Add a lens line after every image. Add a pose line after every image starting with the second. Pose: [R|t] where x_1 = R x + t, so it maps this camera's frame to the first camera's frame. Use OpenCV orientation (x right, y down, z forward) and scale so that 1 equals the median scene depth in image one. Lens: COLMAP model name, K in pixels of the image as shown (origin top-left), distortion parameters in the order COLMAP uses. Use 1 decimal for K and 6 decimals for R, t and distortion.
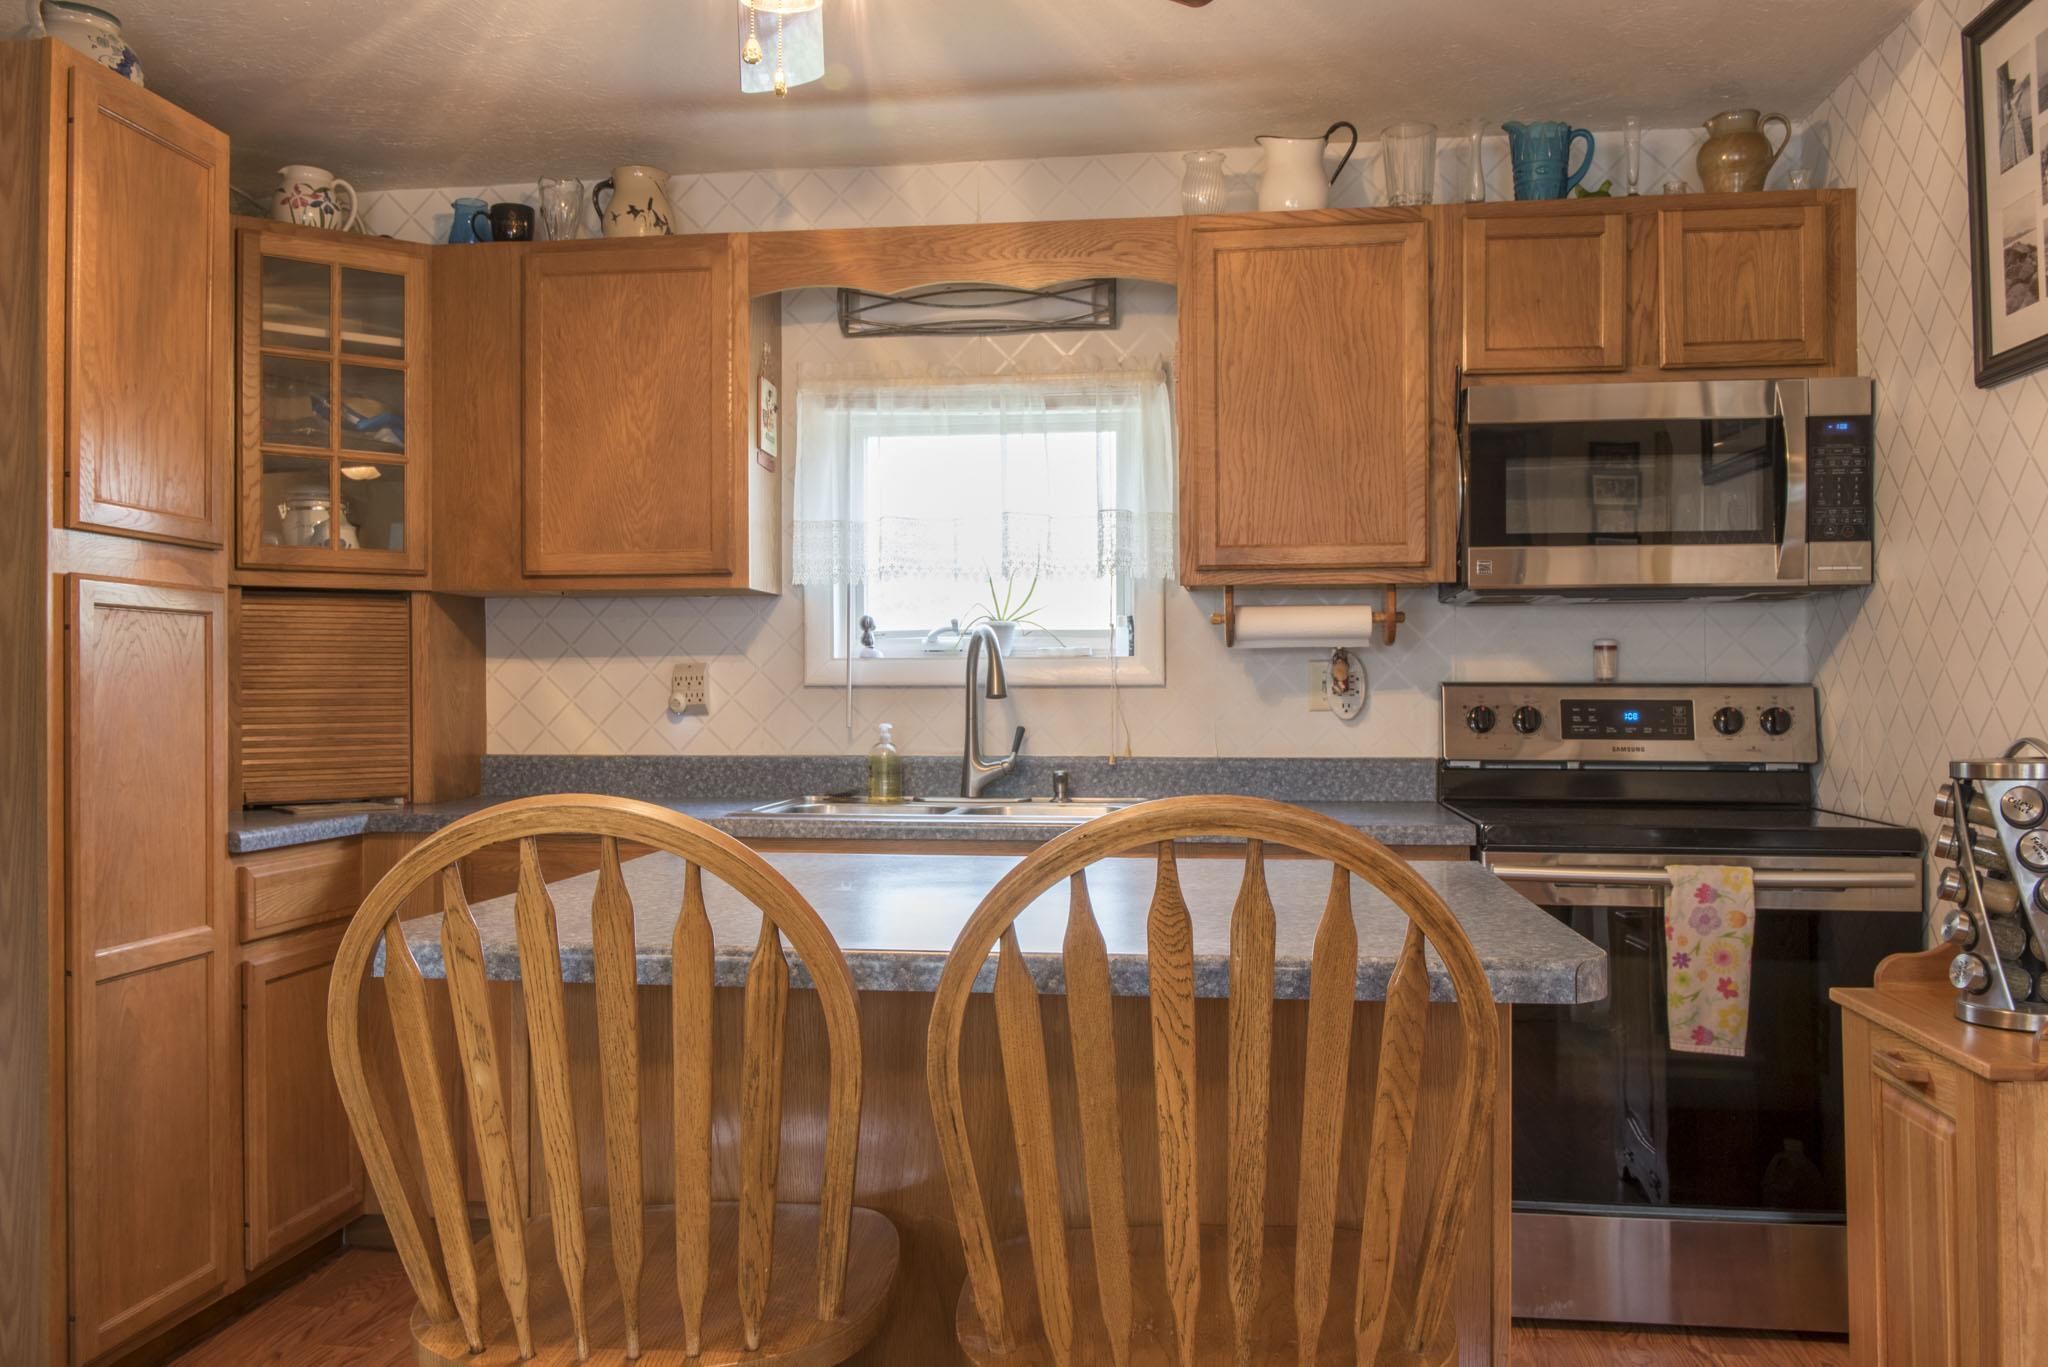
lens RADIAL K [[1688.2, 0, 988.2], [0, 1688.2, 693.3], [0, 0, 1]] dist [-0.005695, -0.017061]
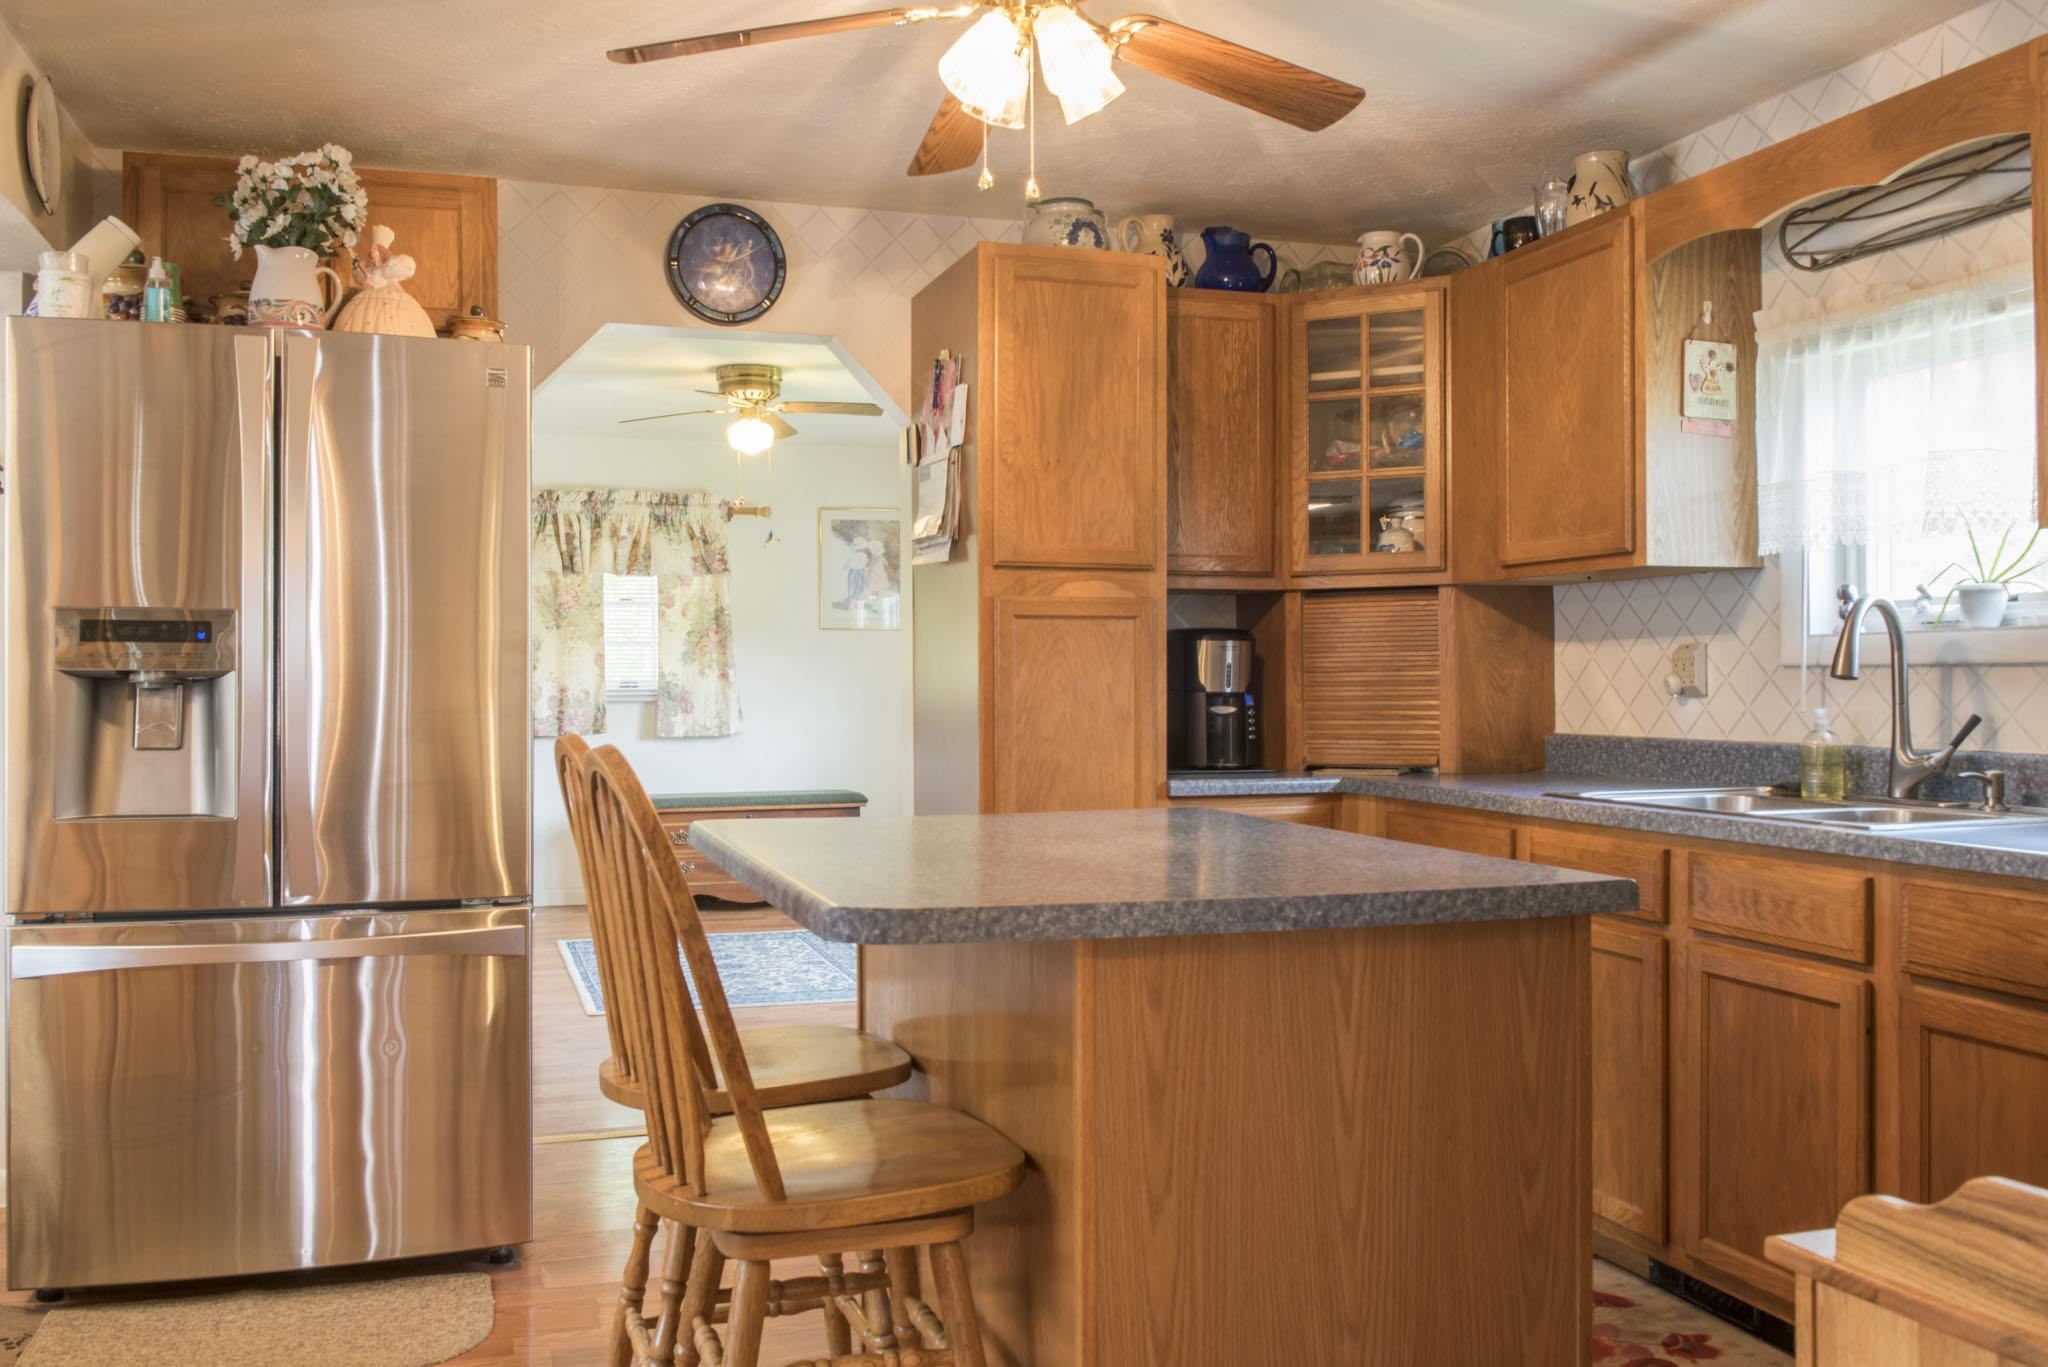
lens RADIAL K [[1704.1, 0, 992.1], [0, 1704.1, 693.6], [0, 0, 1]] dist [-0.006461, -0.013452]
pose [[0.432623, 0.006059, -0.901554, 0.571027], [0.002785, 0.999964, 0.008057, 0.002023], [0.901570, -0.005996, 0.432591, 0.239595]]
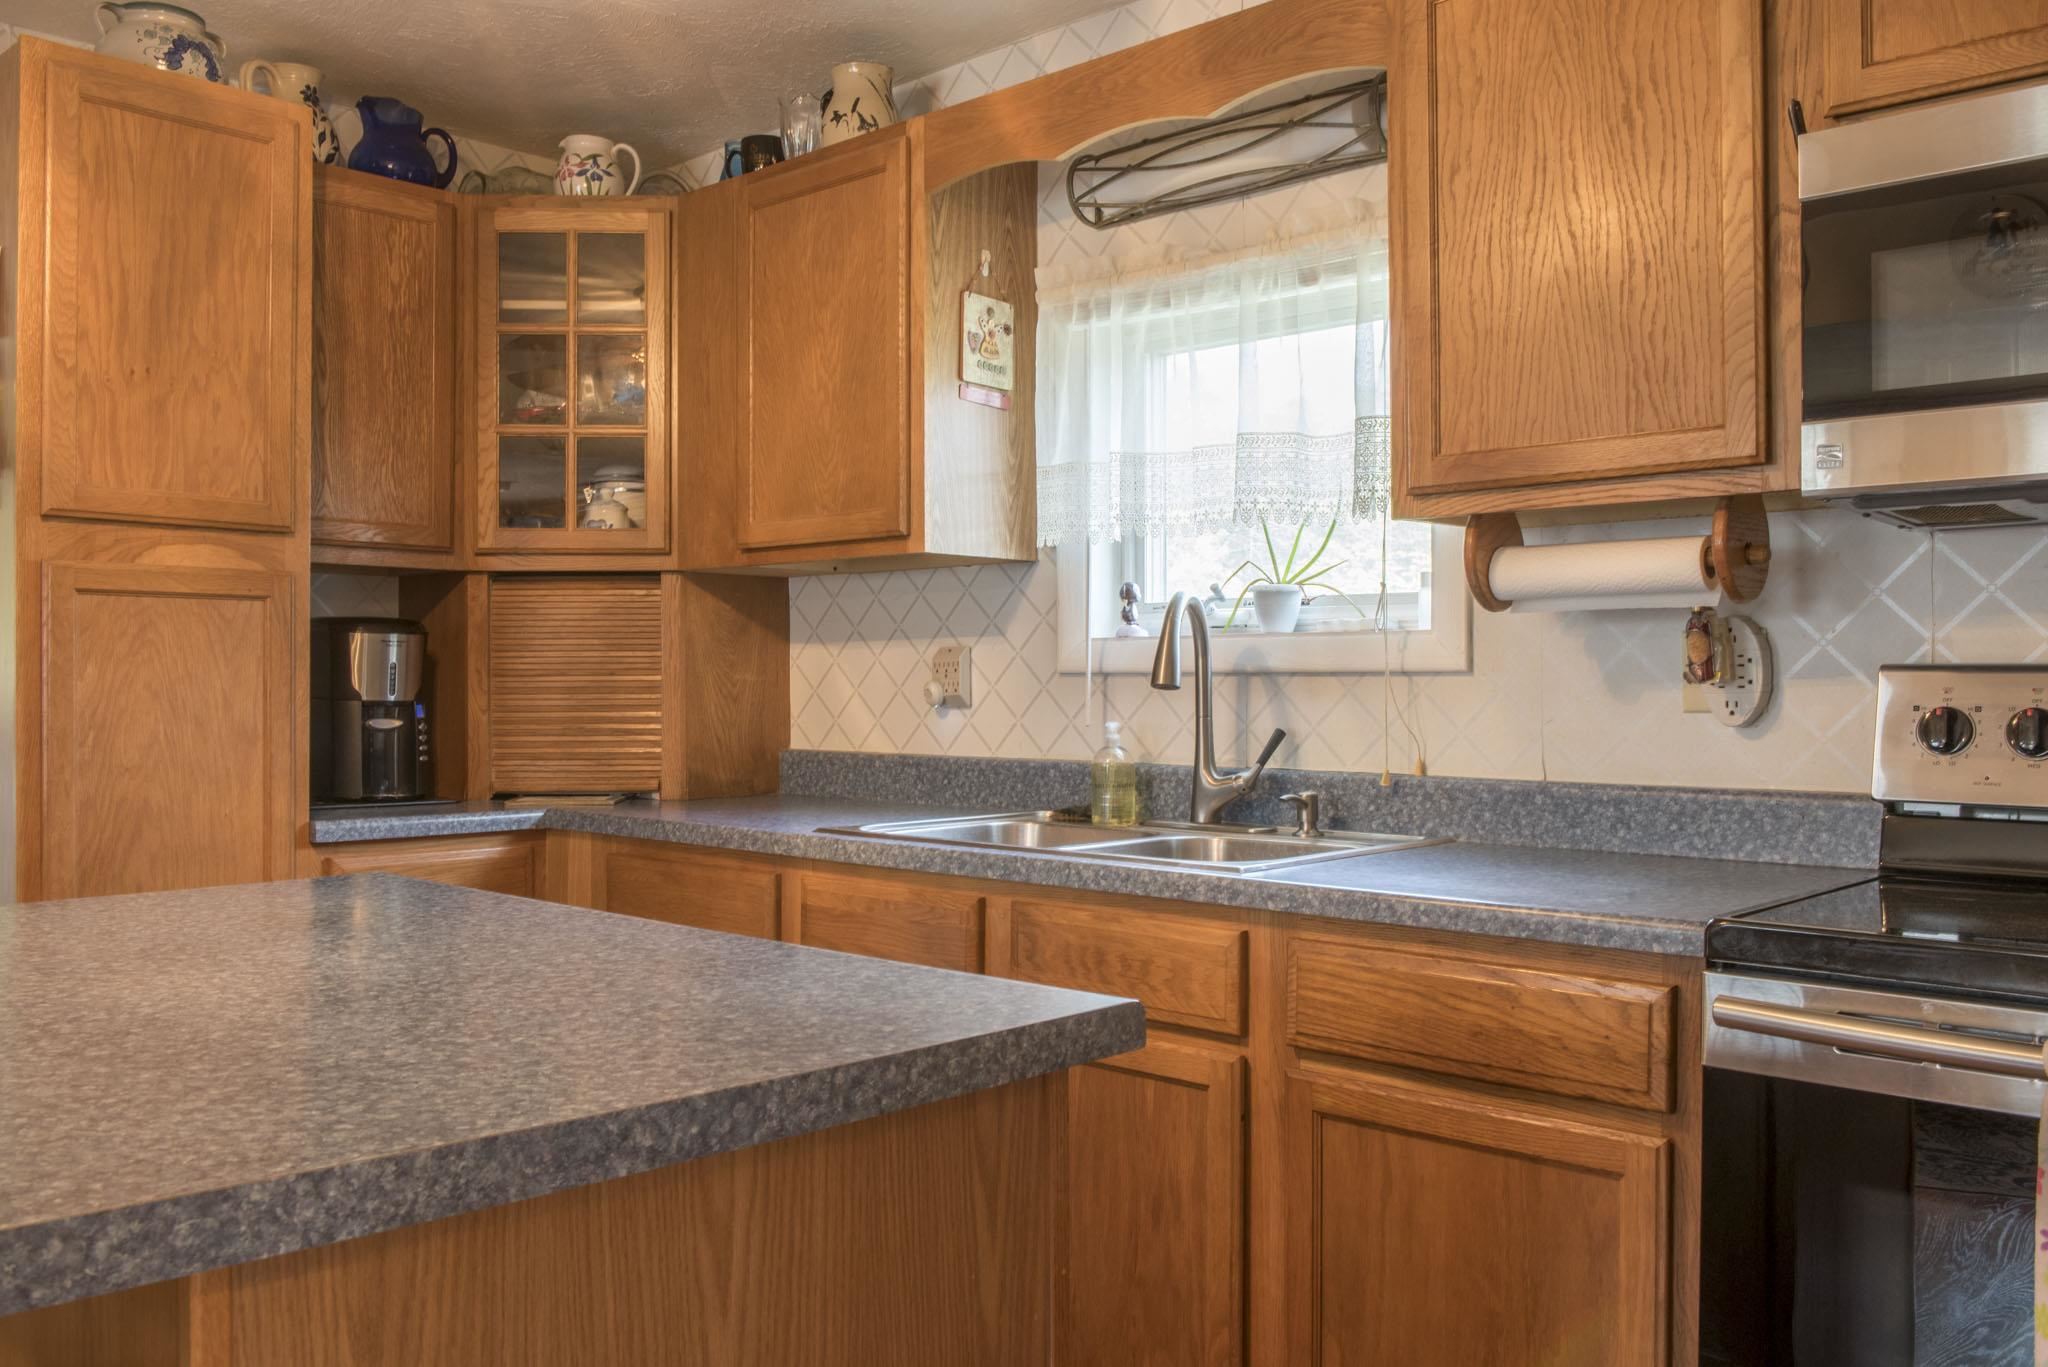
lens RADIAL K [[1688.2, 0, 988.2], [0, 1688.2, 693.3], [0, 0, 1]] dist [-0.005695, -0.017061]
pose [[0.813349, 0.005858, -0.581747, 0.355303], [-0.003721, 0.999981, 0.004868, 0.001508], [0.581764, -0.001795, 0.813355, 0.353629]]
